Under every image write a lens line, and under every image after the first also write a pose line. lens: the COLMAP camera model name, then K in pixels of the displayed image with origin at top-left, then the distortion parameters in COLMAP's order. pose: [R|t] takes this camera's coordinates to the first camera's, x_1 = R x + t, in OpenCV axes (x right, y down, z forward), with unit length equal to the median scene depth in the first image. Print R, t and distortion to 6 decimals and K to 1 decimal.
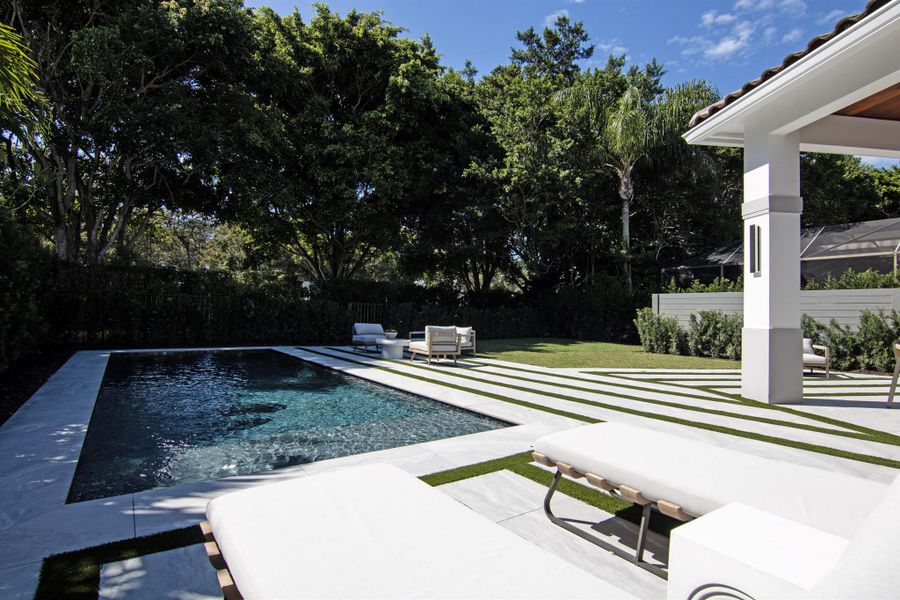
lens RADIAL K [[454.1, 0, 453.3], [0, 454.1, 297.7], [0, 0, 1]] dist [-0.002598, -0.014168]
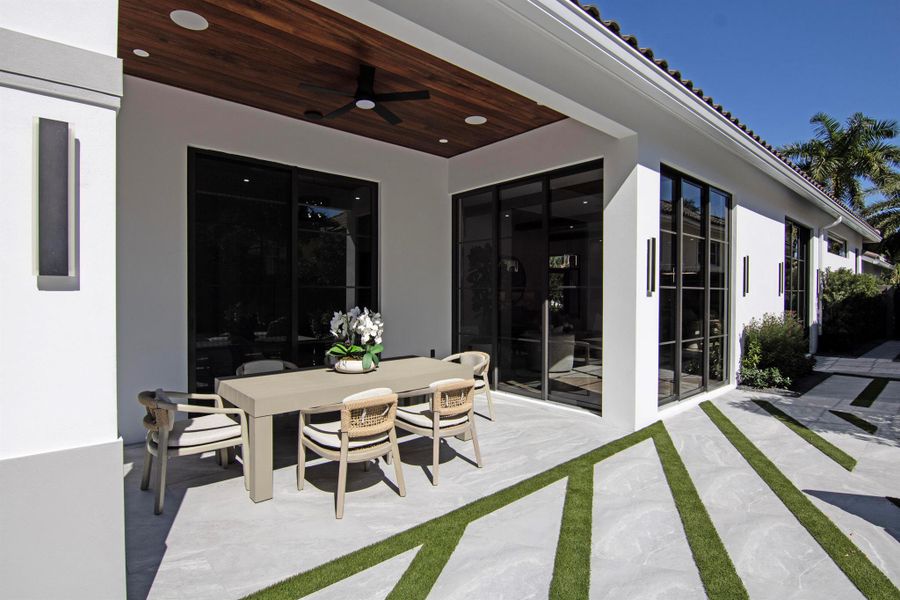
lens RADIAL K [[454.1, 0, 453.3], [0, 454.1, 297.7], [0, 0, 1]] dist [-0.002598, -0.014168]
pose [[-0.588962, -0.032809, 0.807494, 0.088132], [-0.041874, 0.999072, 0.010051, -0.019451], [-0.807075, -0.027893, -0.589790, 0.334541]]
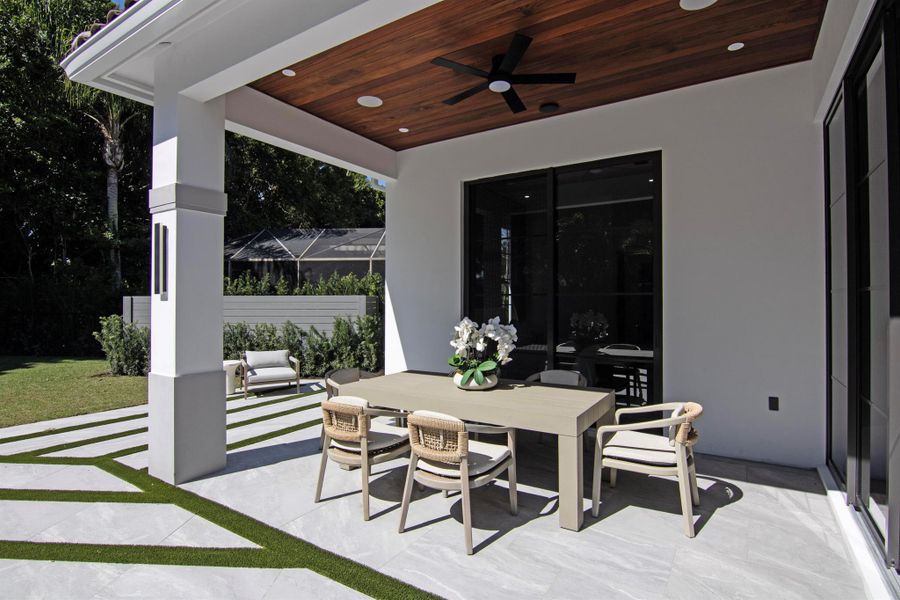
lens RADIAL K [[454.1, 0, 453.3], [0, 454.1, 297.7], [0, 0, 1]] dist [-0.002598, -0.014168]
pose [[0.615293, -0.016219, 0.788132, 0.139433], [-0.010980, 0.999515, 0.029141, -0.025807], [-0.788222, -0.026584, 0.614816, 0.080731]]
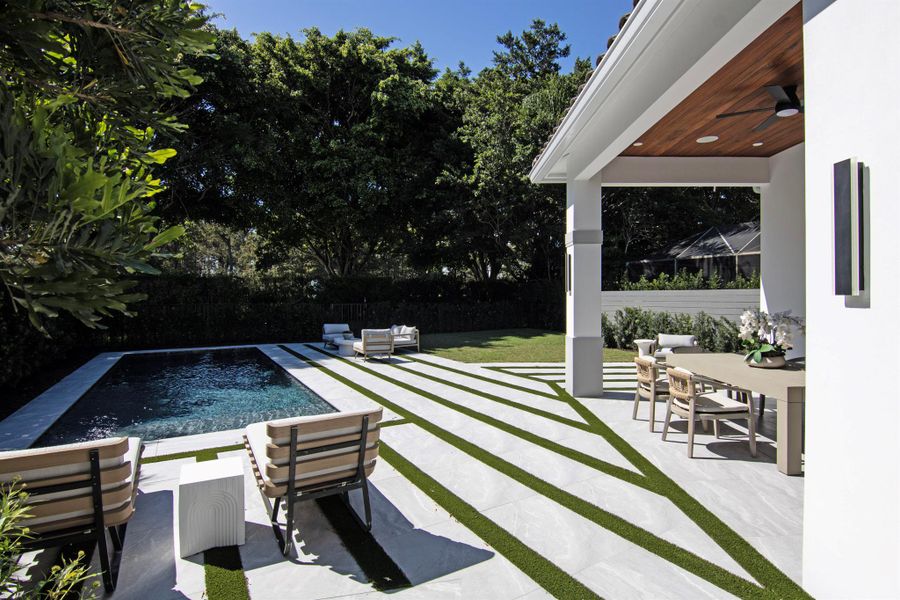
lens RADIAL K [[454.1, 0, 453.3], [0, 454.1, 297.7], [0, 0, 1]] dist [-0.002598, -0.014168]
pose [[0.994943, -0.024072, -0.097511, 0.164818], [0.027792, 0.998930, 0.036973, -0.032628], [0.096517, -0.039496, 0.994547, -0.094458]]
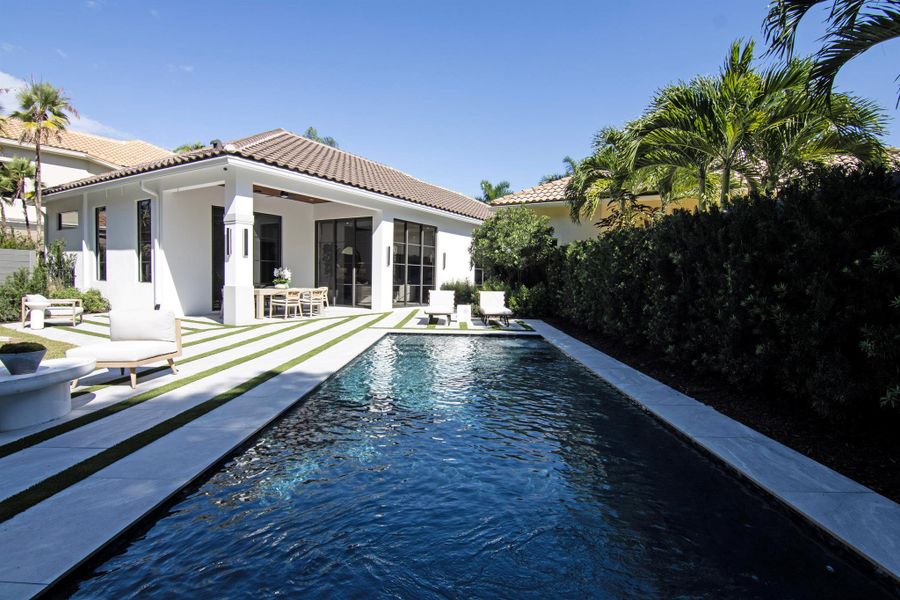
lens RADIAL K [[454.1, 0, 453.3], [0, 454.1, 297.7], [0, 0, 1]] dist [-0.002598, -0.014168]
pose [[-0.801056, -0.064589, 0.595095, -0.379572], [-0.056697, 0.997879, 0.031985, 0.002393], [-0.595898, -0.008118, -0.803019, 0.682794]]
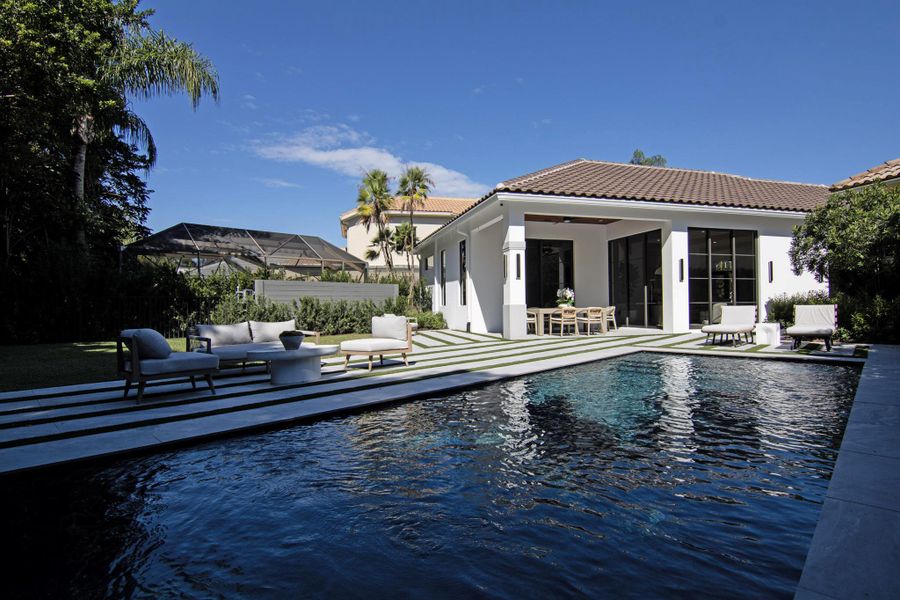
lens RADIAL K [[454.1, 0, 453.3], [0, 454.1, 297.7], [0, 0, 1]] dist [-0.002598, -0.014168]
pose [[-0.178914, -0.004841, 0.983853, -0.449402], [-0.024427, 0.999702, 0.000477, 0.014298], [-0.983561, -0.023947, -0.178979, 0.575035]]
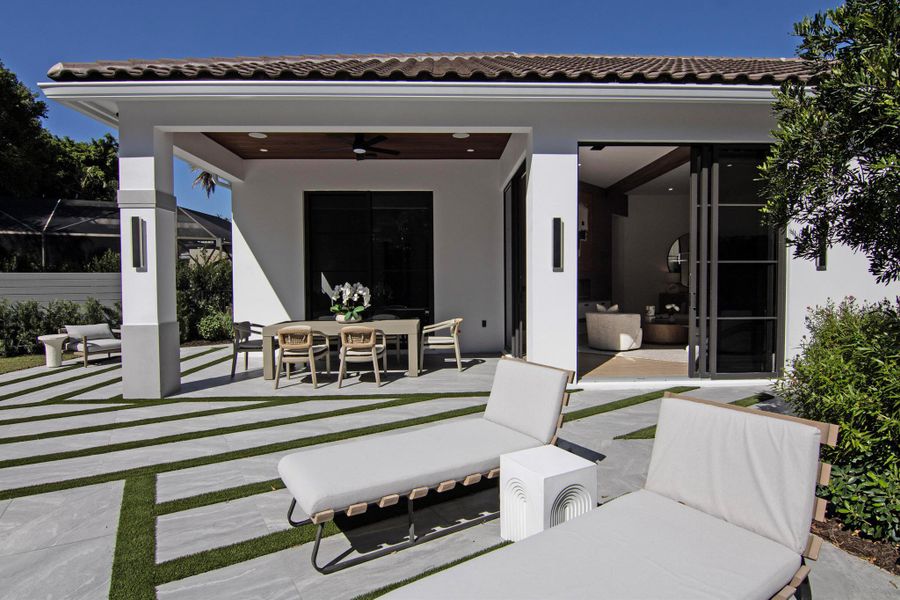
lens RADIAL K [[478.2, 0, 450.0], [0, 478.2, 300.0], [0, 0, 1]] dist [-0.003113, -0.000934]
pose [[0.072985, -0.059343, 0.995566, -0.104259], [-0.022017, 0.997889, 0.061095, -0.021866], [-0.997090, -0.026378, 0.071524, 0.093343]]
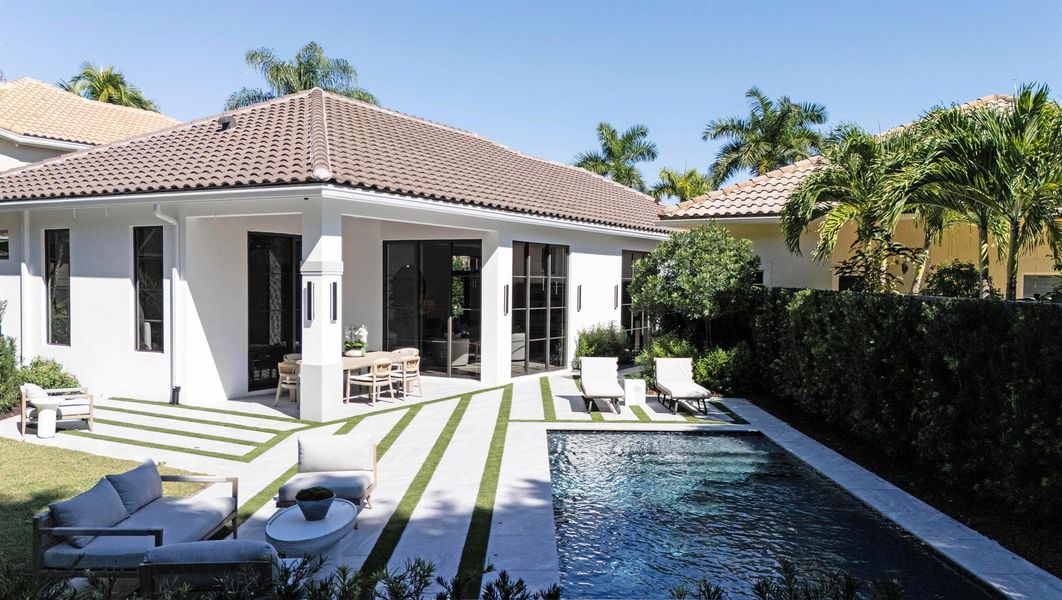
lens RADIAL K [[850.8, 0, 548.8], [0, 850.8, 312.4], [0, 0, 1]] dist [0.049674, -0.002302]
pose [[-0.818957, -0.054801, 0.571232, -0.409906], [-0.047709, 0.998486, 0.027390, -0.059663], [-0.571868, -0.004822, -0.820331, 0.907164]]
